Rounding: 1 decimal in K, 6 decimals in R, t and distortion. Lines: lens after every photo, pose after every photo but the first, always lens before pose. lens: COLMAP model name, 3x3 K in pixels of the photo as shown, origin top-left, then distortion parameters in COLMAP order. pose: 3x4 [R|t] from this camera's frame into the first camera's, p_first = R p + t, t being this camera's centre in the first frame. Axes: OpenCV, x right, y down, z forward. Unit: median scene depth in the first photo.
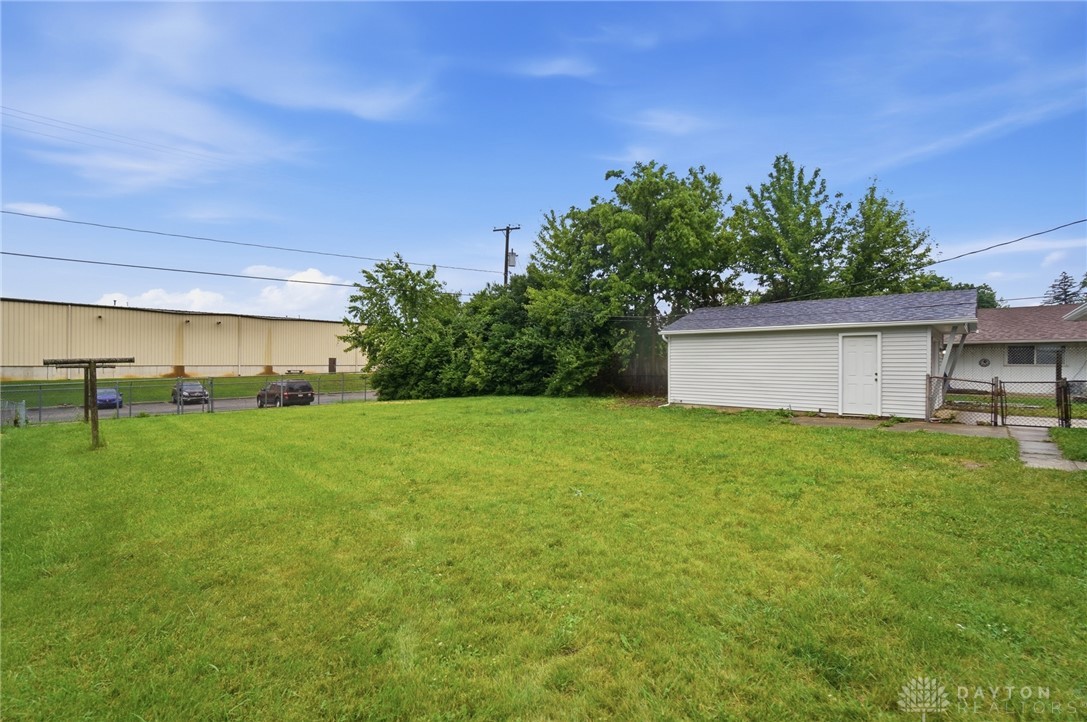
lens RADIAL K [[479.3, 0, 539.2], [0, 479.3, 359.0], [0, 0, 1]] dist [-0.058836, 0.021268]
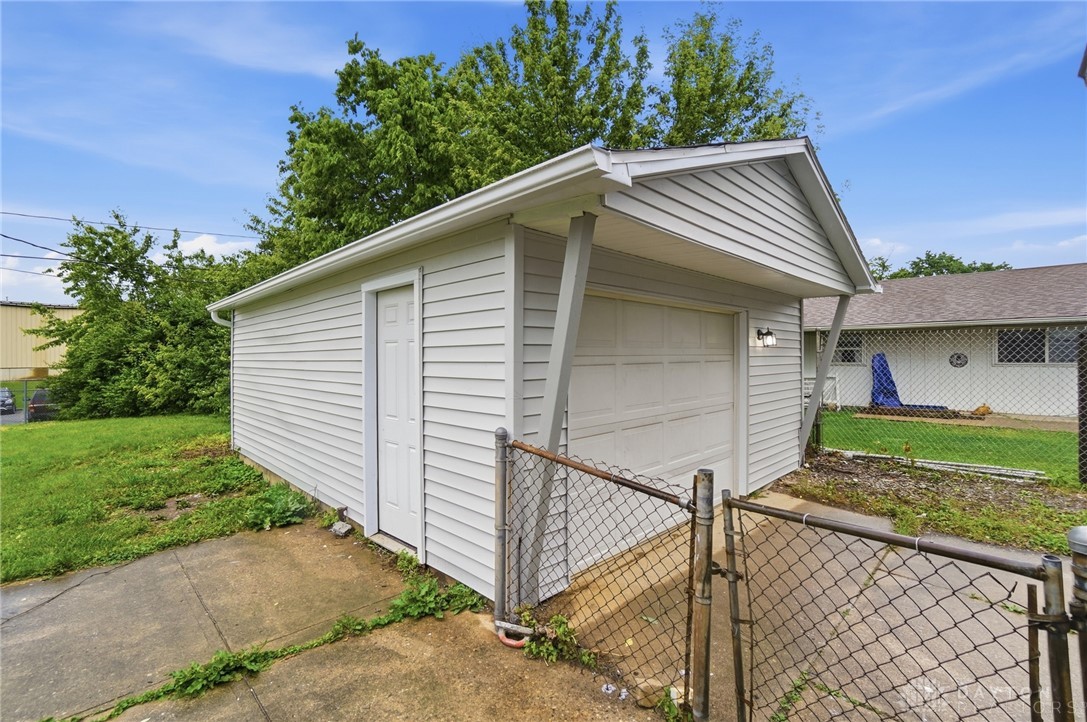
lens RADIAL K [[479.3, 0, 539.2], [0, 479.3, 359.0], [0, 0, 1]] dist [-0.058836, 0.021268]
pose [[0.999348, -0.008032, -0.035203, 0.487487], [0.008378, 0.999918, 0.009683, -0.003130], [0.035123, -0.009972, 0.999333, 0.425952]]
